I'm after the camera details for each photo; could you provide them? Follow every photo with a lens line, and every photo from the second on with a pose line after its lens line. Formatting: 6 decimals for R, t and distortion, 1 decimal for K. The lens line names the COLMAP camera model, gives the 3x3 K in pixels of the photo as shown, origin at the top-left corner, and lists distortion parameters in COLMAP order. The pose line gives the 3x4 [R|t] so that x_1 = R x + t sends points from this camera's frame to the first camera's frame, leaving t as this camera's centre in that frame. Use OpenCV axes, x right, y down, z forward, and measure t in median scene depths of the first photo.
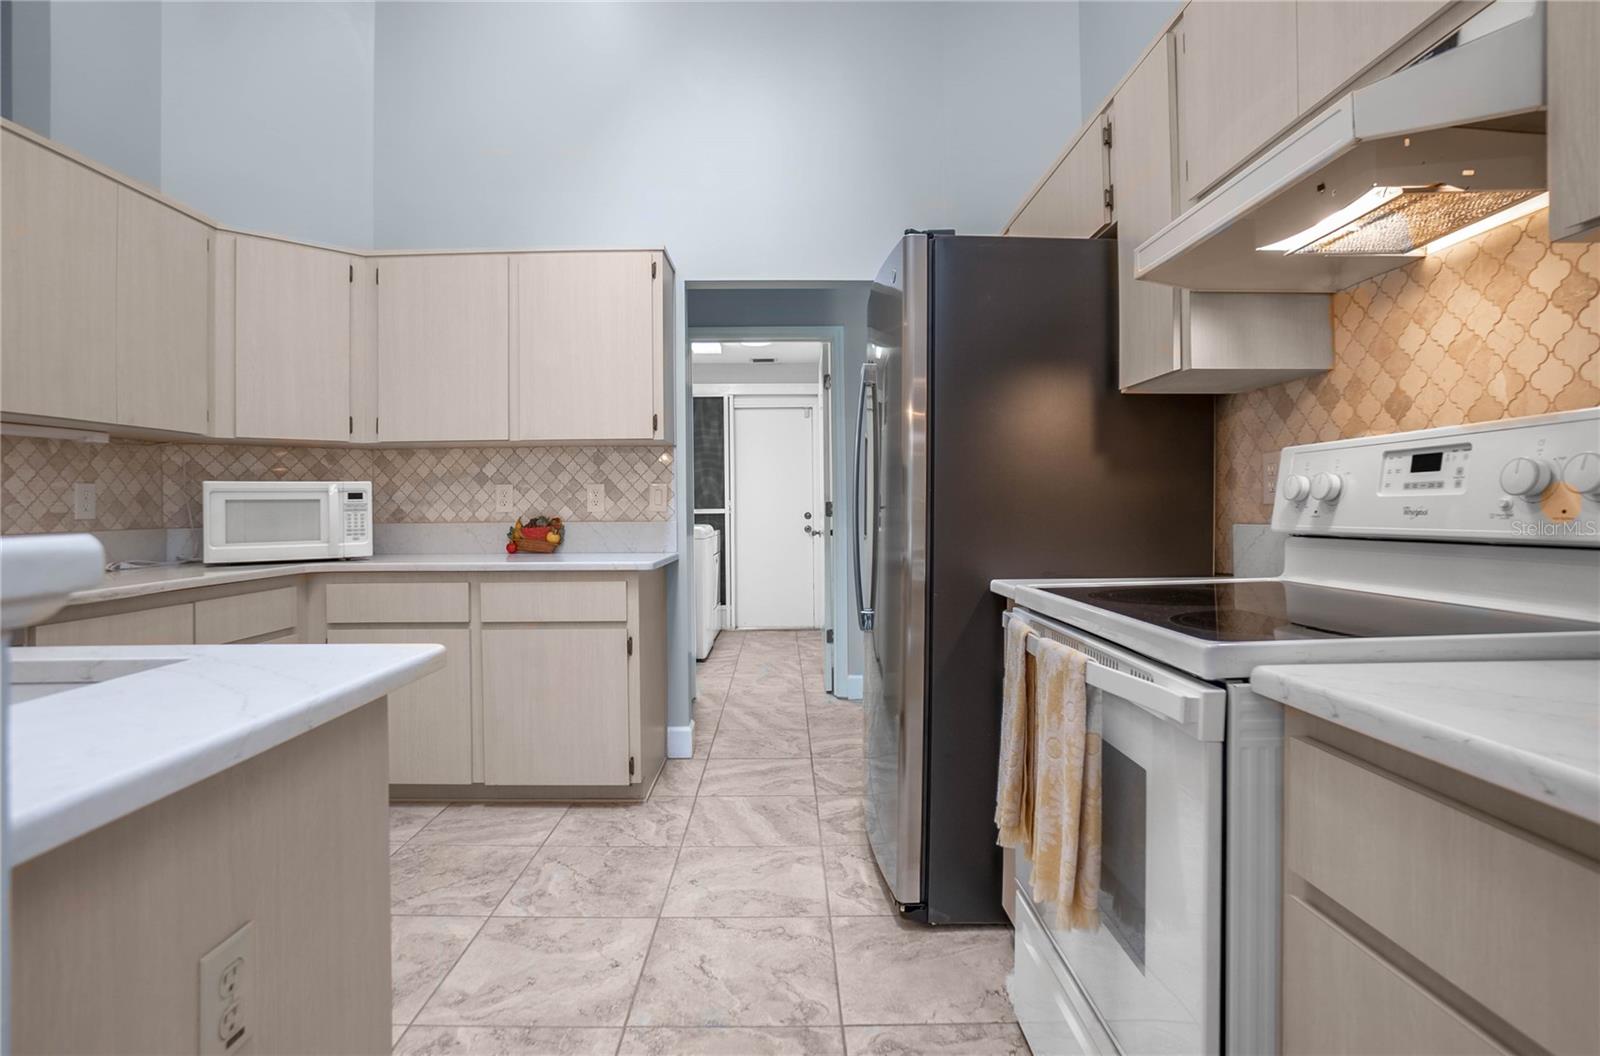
lens RADIAL K [[817.3, 0, 798.8], [0, 817.3, 525.1], [0, 0, 1]] dist [-0.059704, 0.026064]
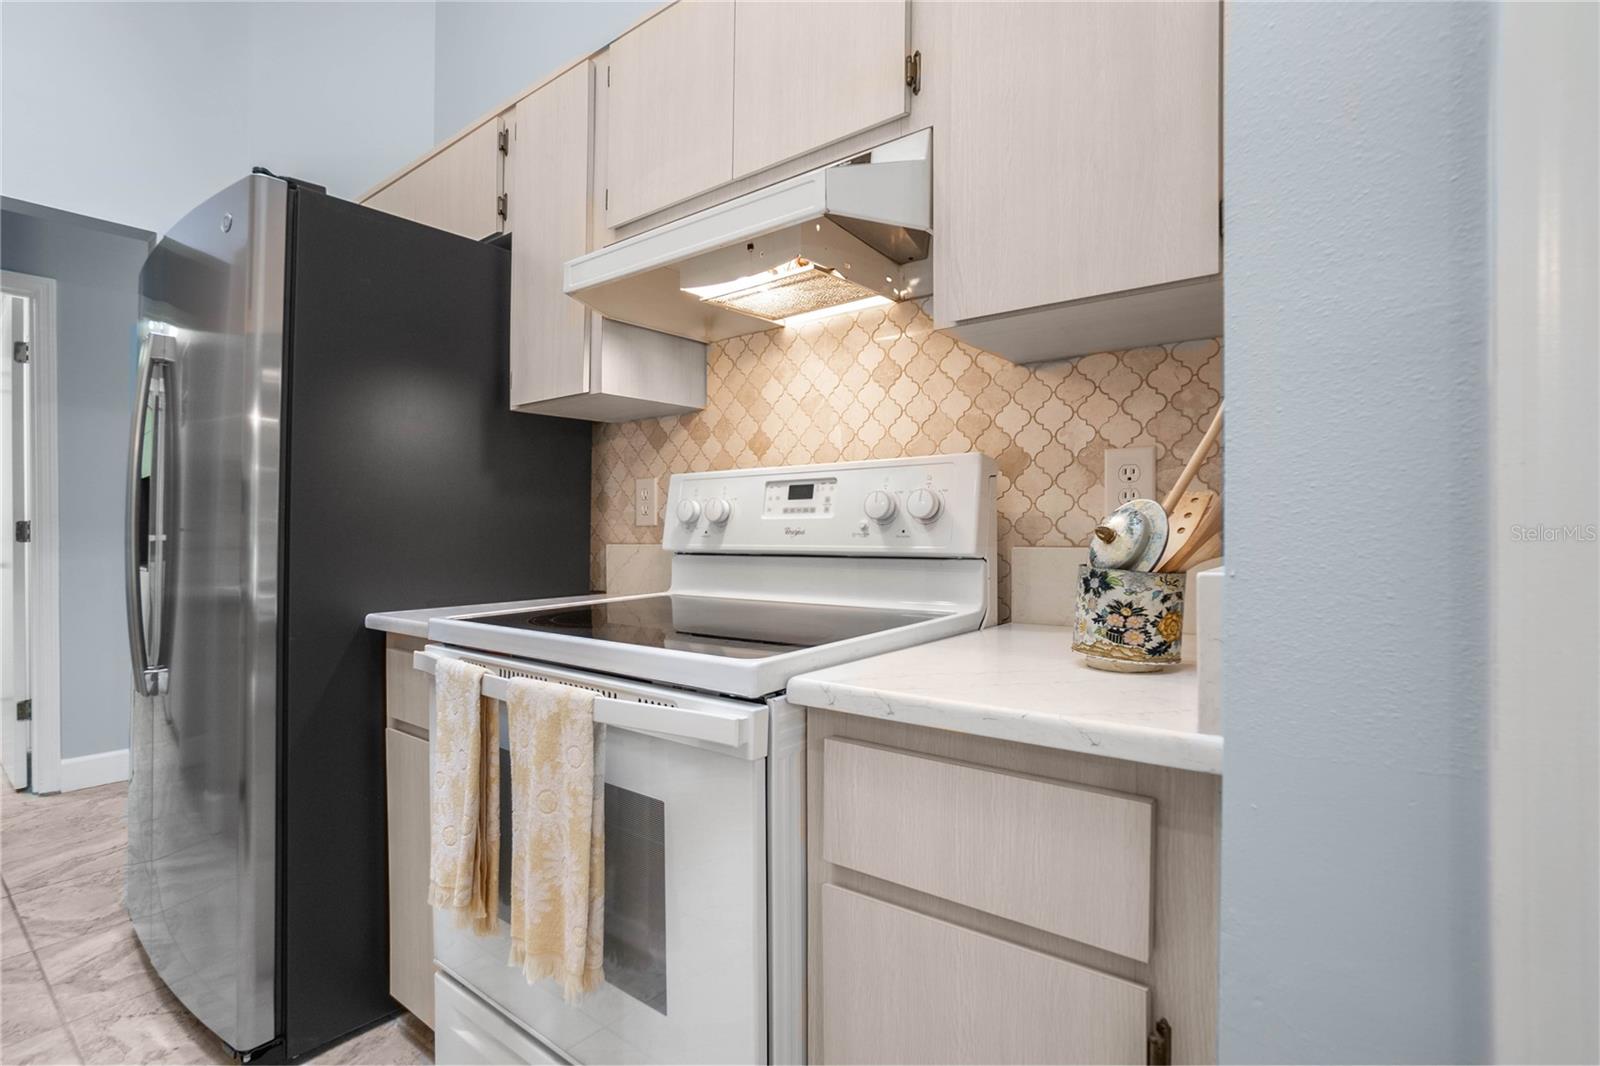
lens RADIAL K [[775.1, 0, 800.0], [0, 775.1, 533.0], [0, 0, 1]] dist [-0.059730, 0.027281]
pose [[0.635652, -0.001101, 0.771975, -0.118871], [0.015483, 0.999816, -0.011323, -0.001216], [-0.771821, 0.019150, 0.635552, 0.202943]]
